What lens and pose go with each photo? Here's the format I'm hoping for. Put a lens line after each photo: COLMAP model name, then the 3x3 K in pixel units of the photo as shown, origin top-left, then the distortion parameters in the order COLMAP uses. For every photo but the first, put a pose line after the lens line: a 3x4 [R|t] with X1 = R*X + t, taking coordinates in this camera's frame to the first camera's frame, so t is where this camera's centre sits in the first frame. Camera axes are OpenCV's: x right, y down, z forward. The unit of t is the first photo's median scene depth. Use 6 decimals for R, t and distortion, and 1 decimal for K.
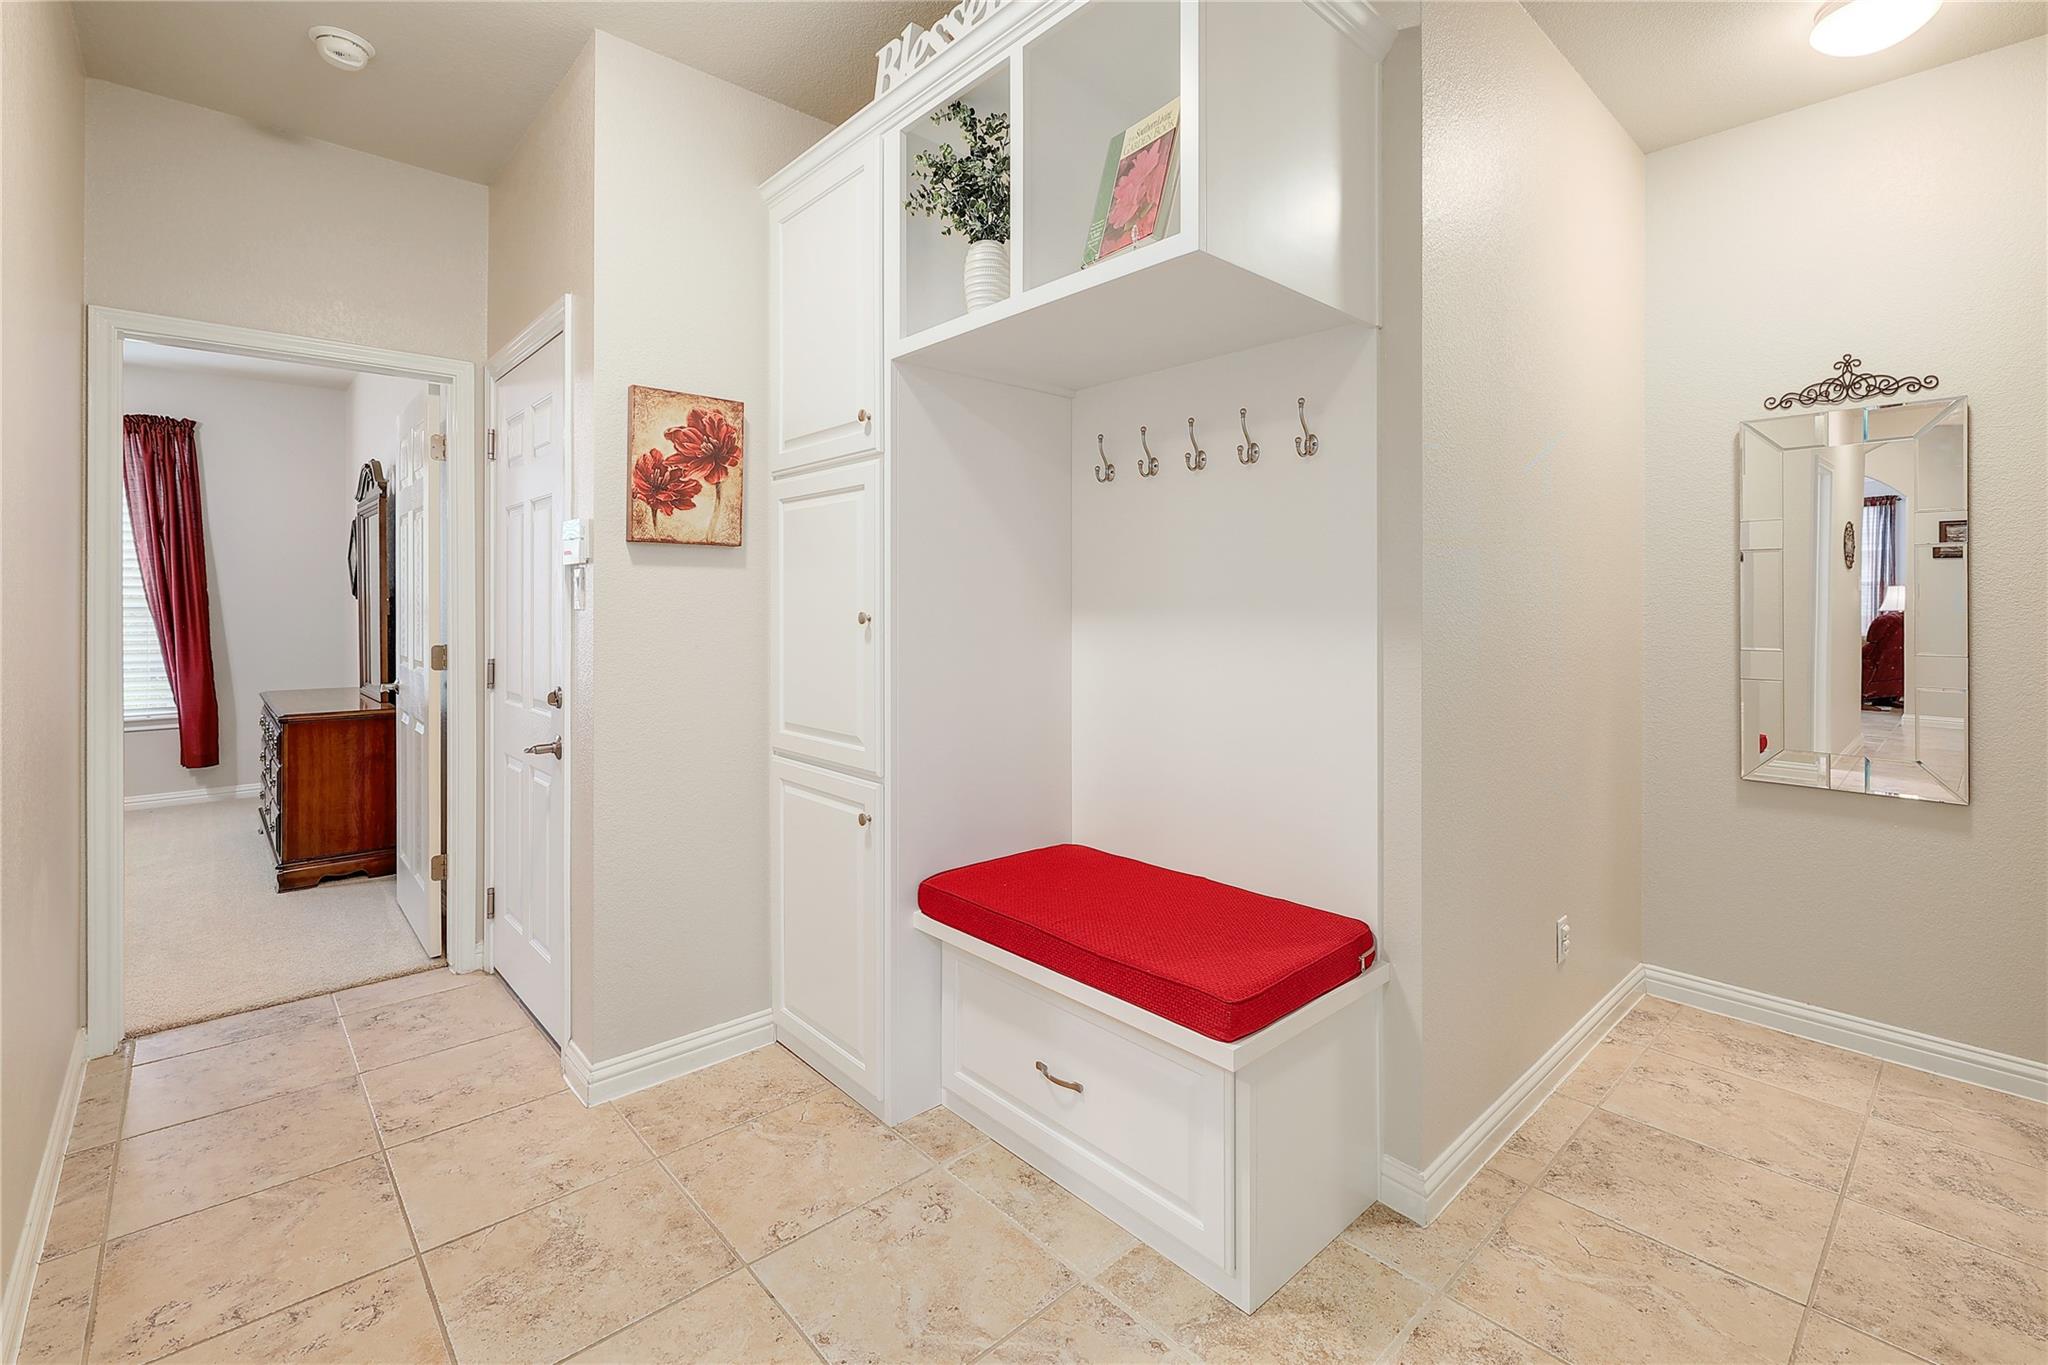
lens RADIAL K [[897.9, 0, 1021.2], [0, 897.9, 612.1], [0, 0, 1]] dist [0.000753, -0.000776]
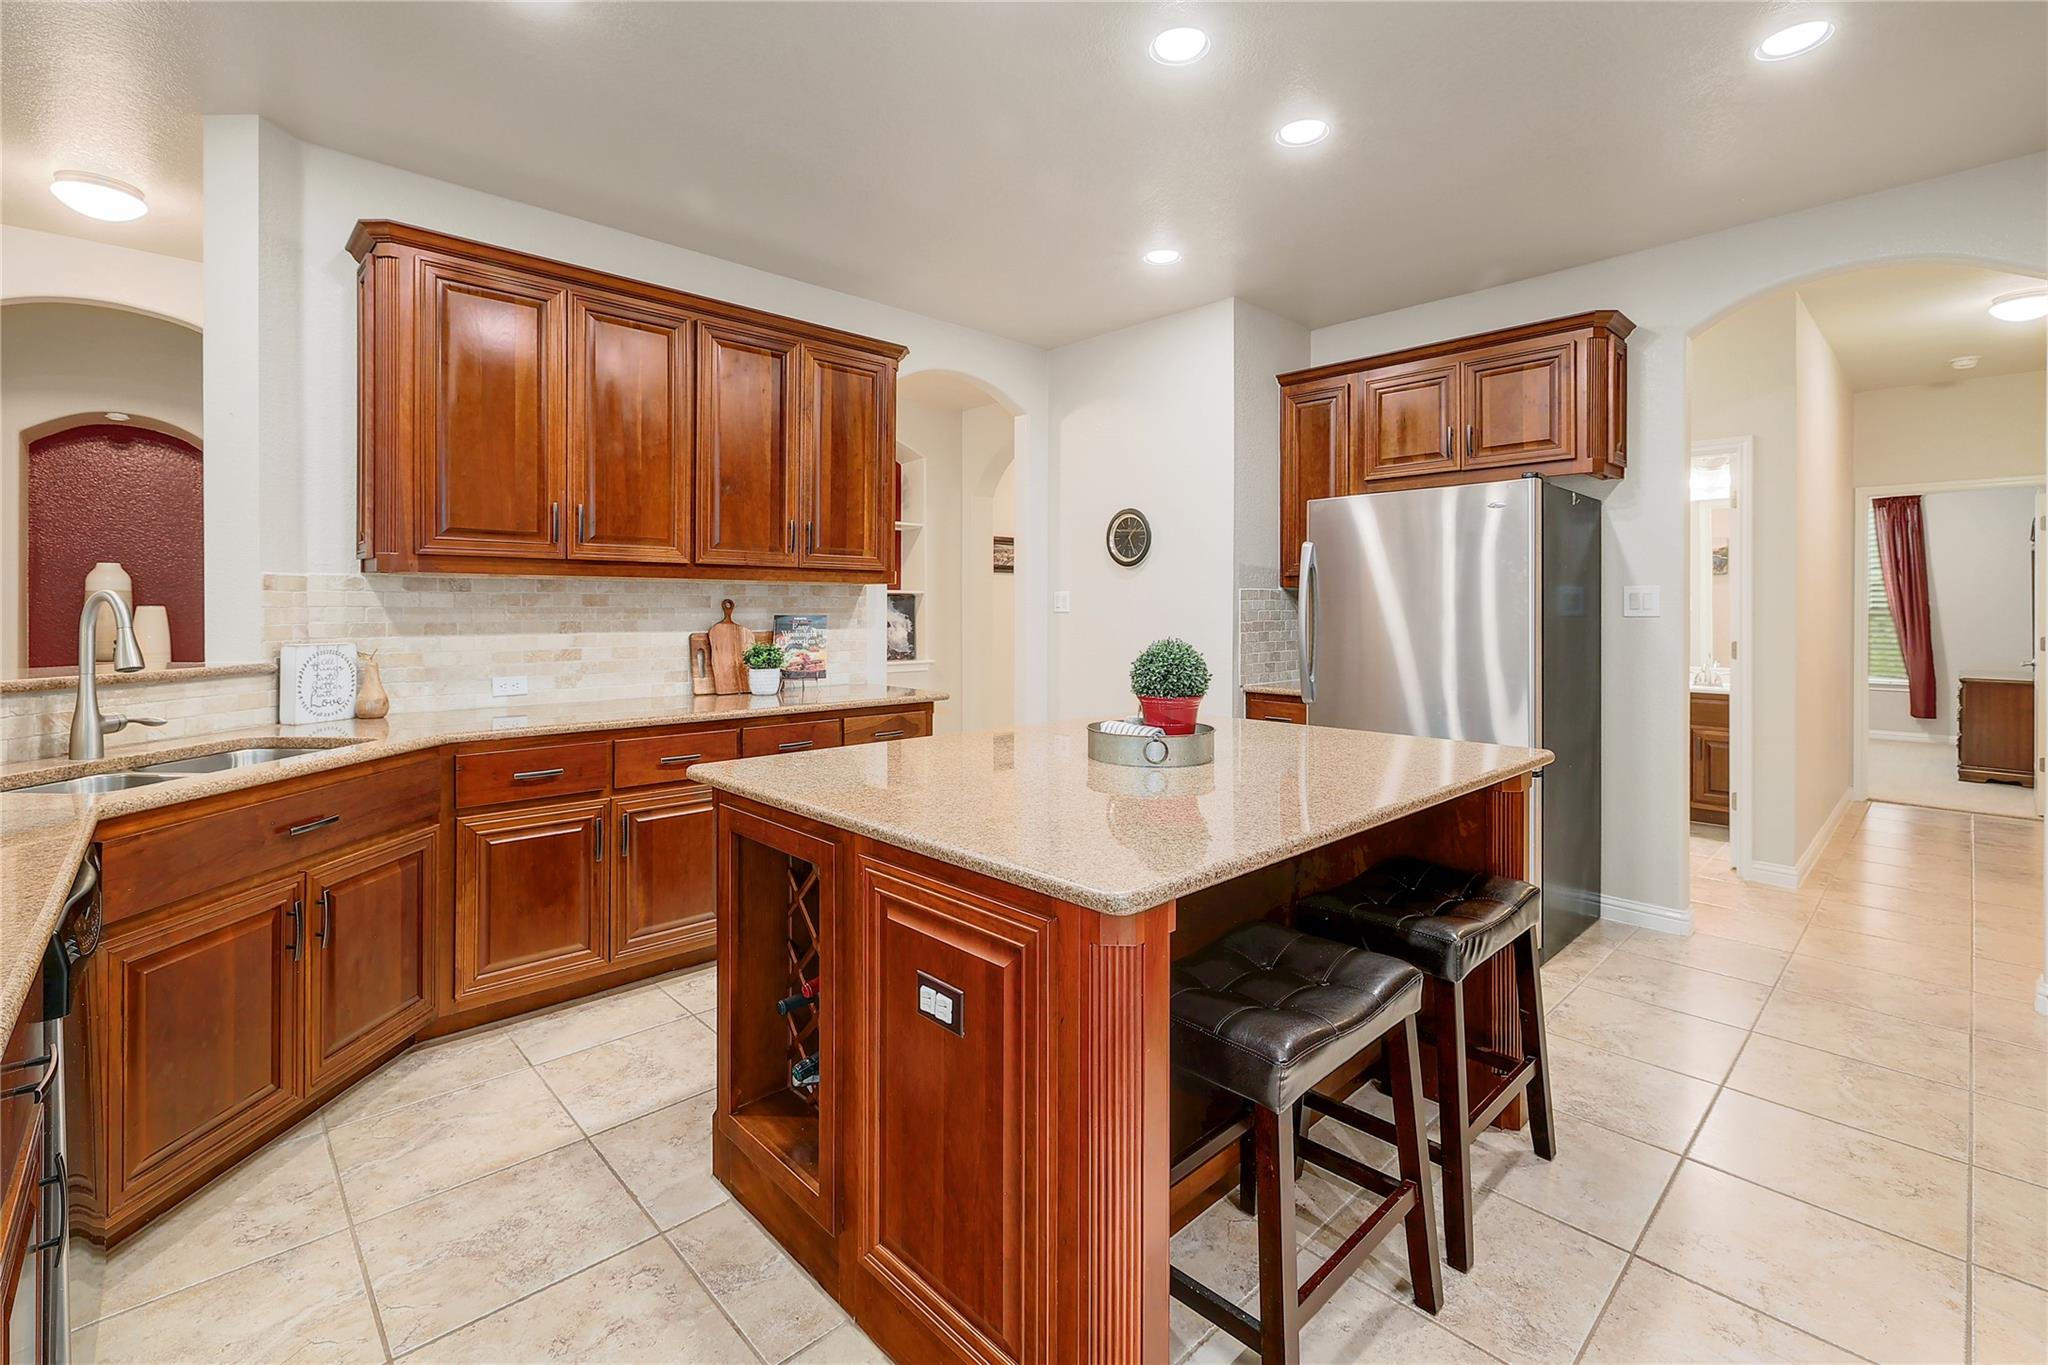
lens RADIAL K [[897.9, 0, 1021.2], [0, 897.9, 612.1], [0, 0, 1]] dist [0.000753, -0.000776]
pose [[0.016170, -0.000787, -0.999869, 0.606224], [-0.006364, 0.999979, -0.000890, 0.001708], [0.999849, 0.006377, 0.016165, -0.578191]]
